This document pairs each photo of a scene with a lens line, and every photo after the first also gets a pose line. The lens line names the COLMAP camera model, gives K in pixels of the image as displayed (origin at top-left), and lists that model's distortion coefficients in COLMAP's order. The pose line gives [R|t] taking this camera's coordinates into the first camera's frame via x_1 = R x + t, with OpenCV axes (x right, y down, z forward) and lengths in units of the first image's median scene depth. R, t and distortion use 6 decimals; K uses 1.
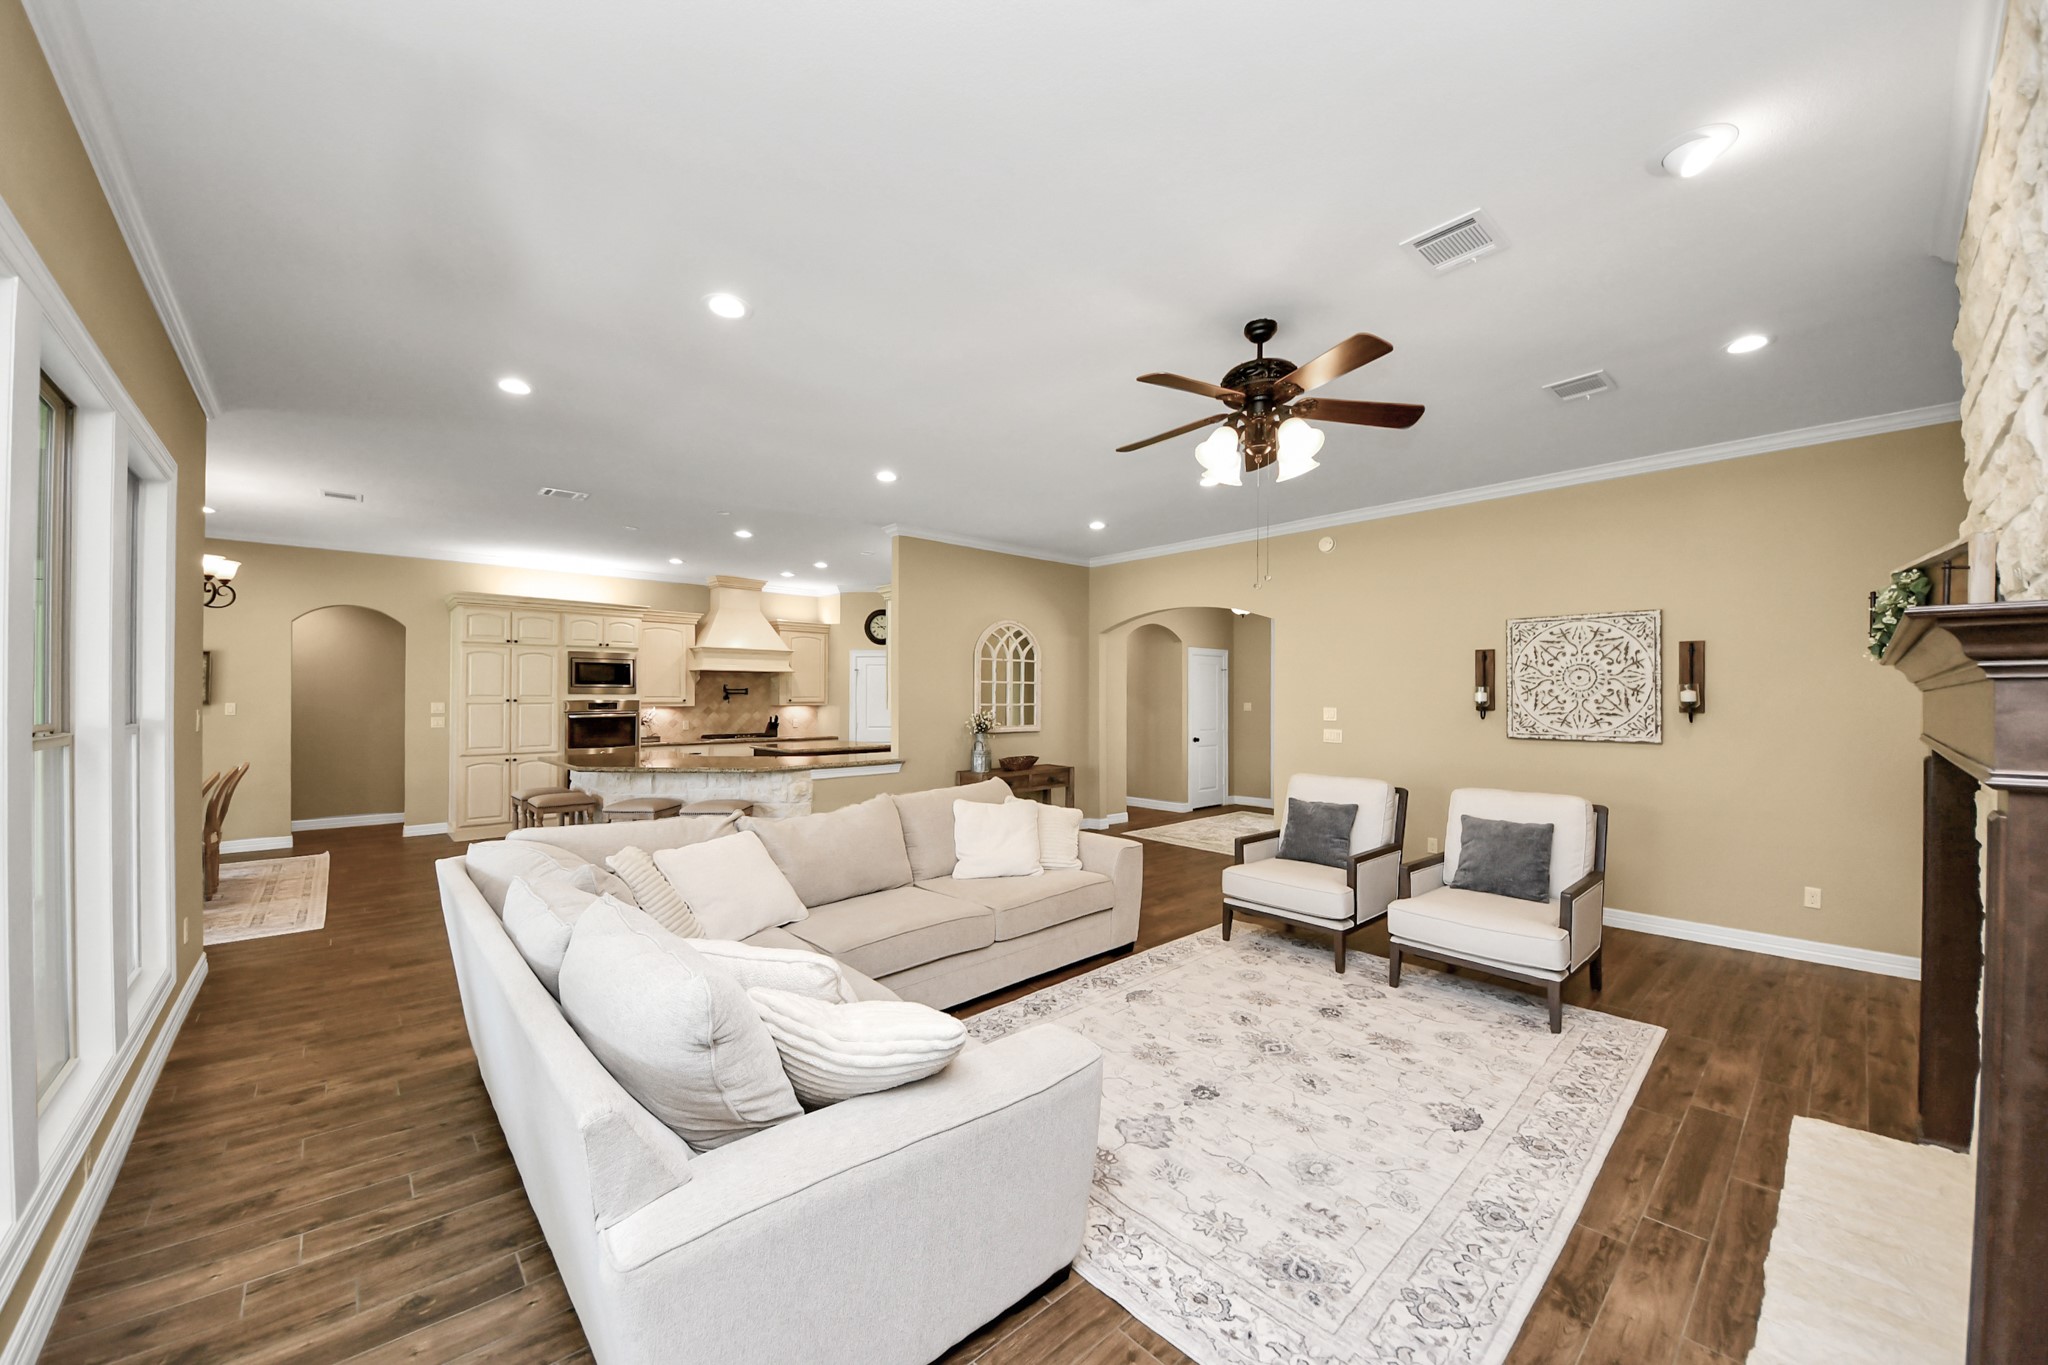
lens RADIAL K [[747.5, 0, 1024.0], [0, 747.5, 682.5], [0, 0, 1]] dist [0.000869, -0.005400]
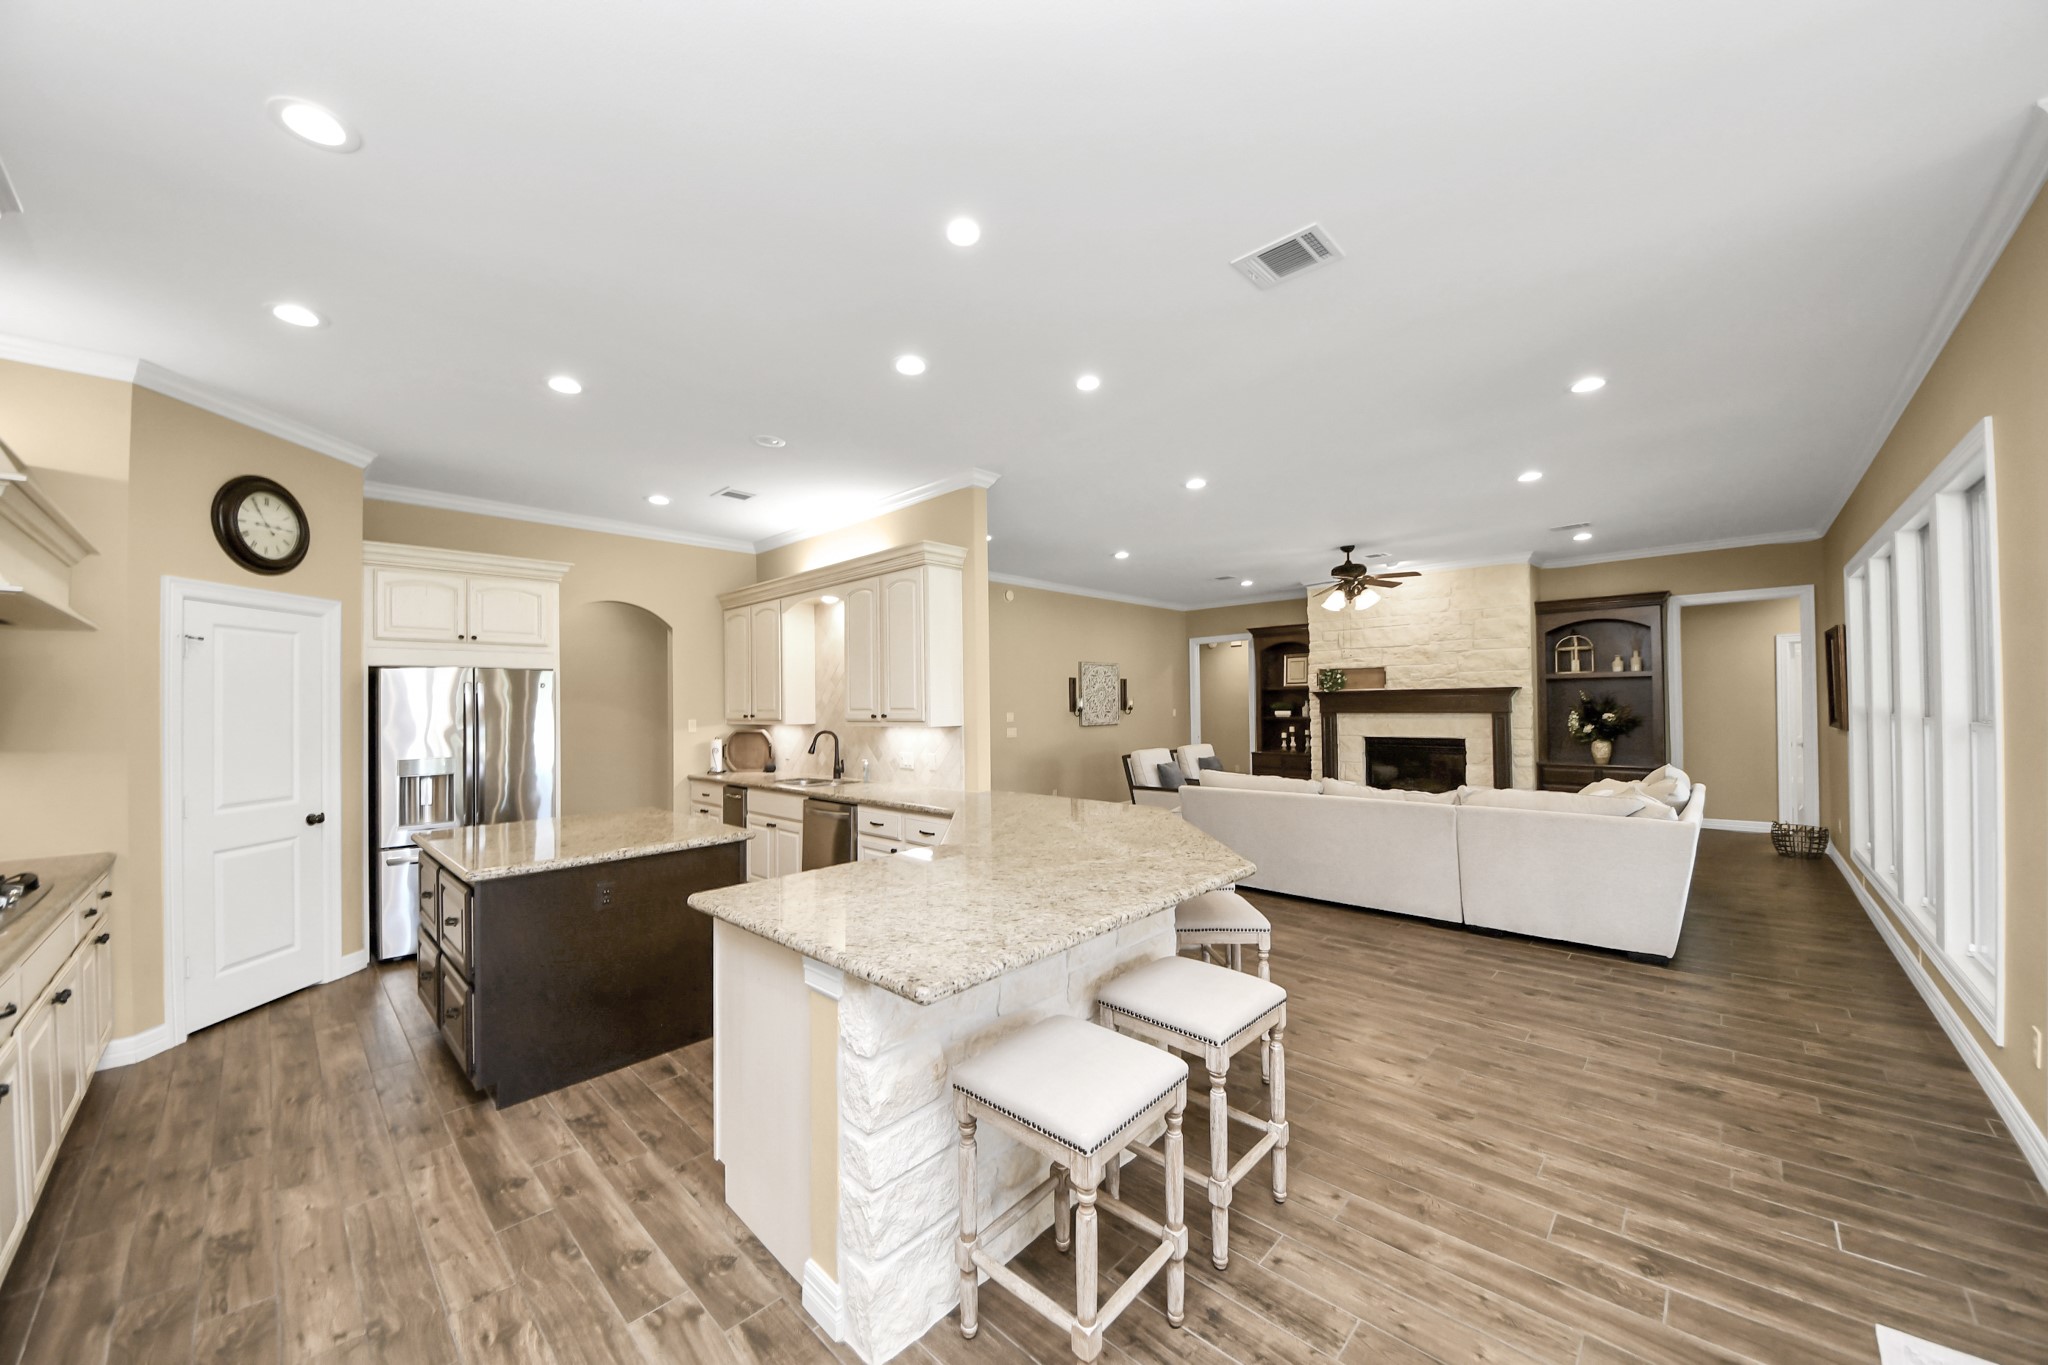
lens RADIAL K [[747.5, 0, 1024.0], [0, 747.5, 682.5], [0, 0, 1]] dist [0.000869, -0.005400]
pose [[-0.073034, 0.025513, 0.997003, -1.703262], [-0.007196, 0.999633, -0.026108, 0.026307], [-0.997304, -0.009081, -0.072823, 1.929557]]
